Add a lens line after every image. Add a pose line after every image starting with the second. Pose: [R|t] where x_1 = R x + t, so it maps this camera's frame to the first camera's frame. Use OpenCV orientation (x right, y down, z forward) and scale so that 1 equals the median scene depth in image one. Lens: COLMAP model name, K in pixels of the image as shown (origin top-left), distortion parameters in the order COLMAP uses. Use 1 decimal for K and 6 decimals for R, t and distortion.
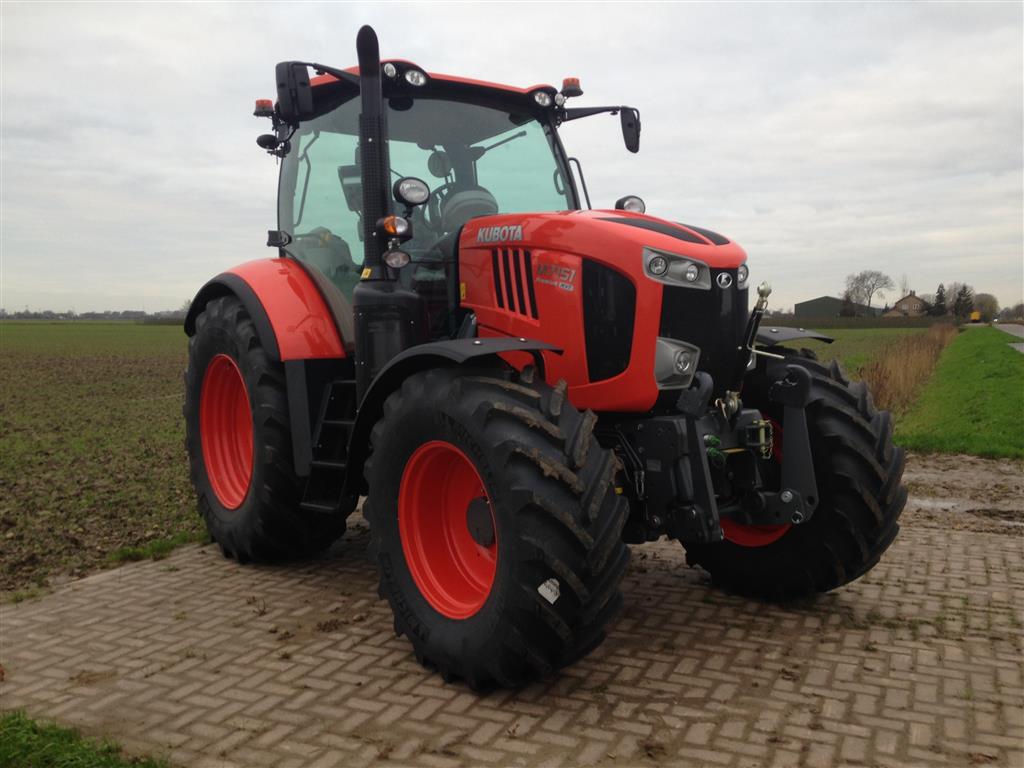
lens RADIAL K [[920.2, 0, 516.6], [0, 920.2, 396.9], [0, 0, 1]] dist [0.190038, -0.264660]
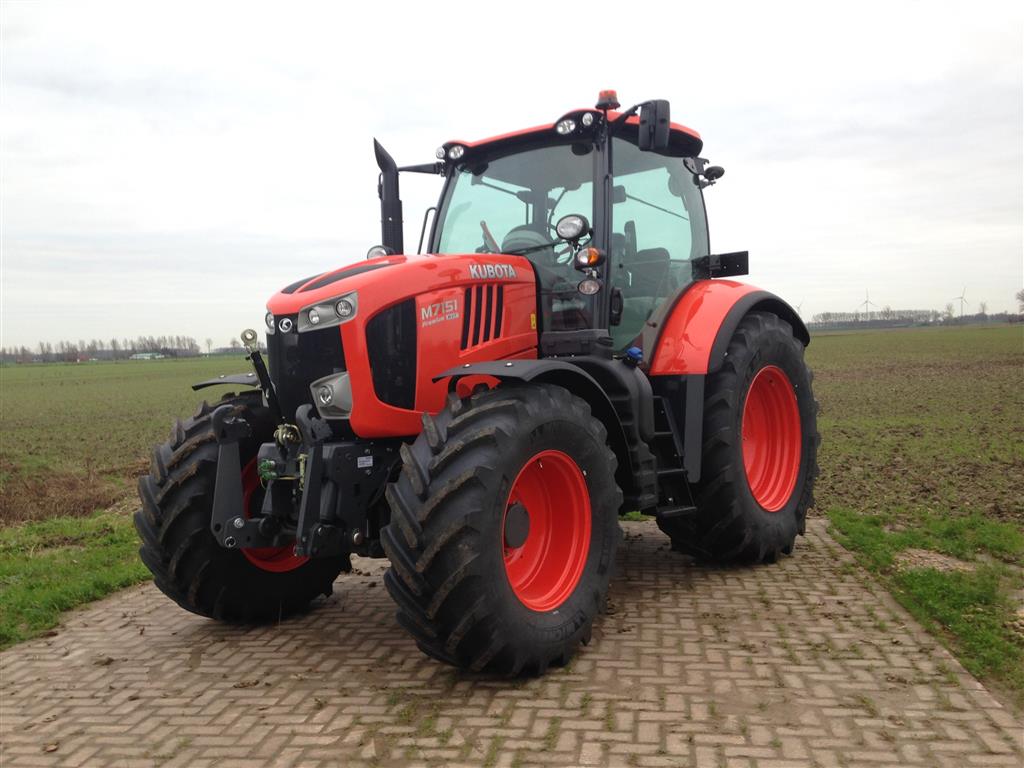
lens RADIAL K [[920.2, 0, 516.6], [0, 920.2, 396.9], [0, 0, 1]] dist [0.190038, -0.264660]
pose [[0.282668, 0.043117, -0.958248, 1.226770], [-0.039366, 0.998669, 0.033323, -0.077323], [0.958410, 0.028303, 0.283989, 0.845416]]
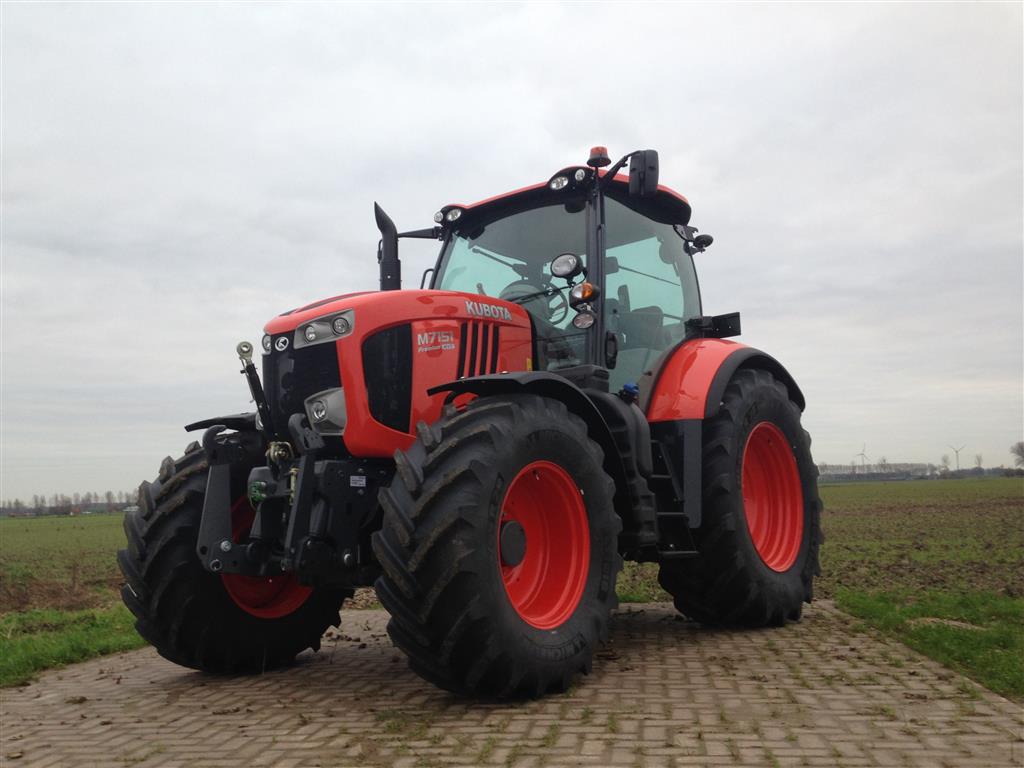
lens RADIAL K [[920.2, 0, 516.6], [0, 920.2, 396.9], [0, 0, 1]] dist [0.190038, -0.264660]
pose [[0.285280, -0.110509, -0.952052, 1.215549], [-0.034236, 0.991522, -0.125349, 0.062033], [0.957833, 0.068354, 0.279078, 0.855707]]
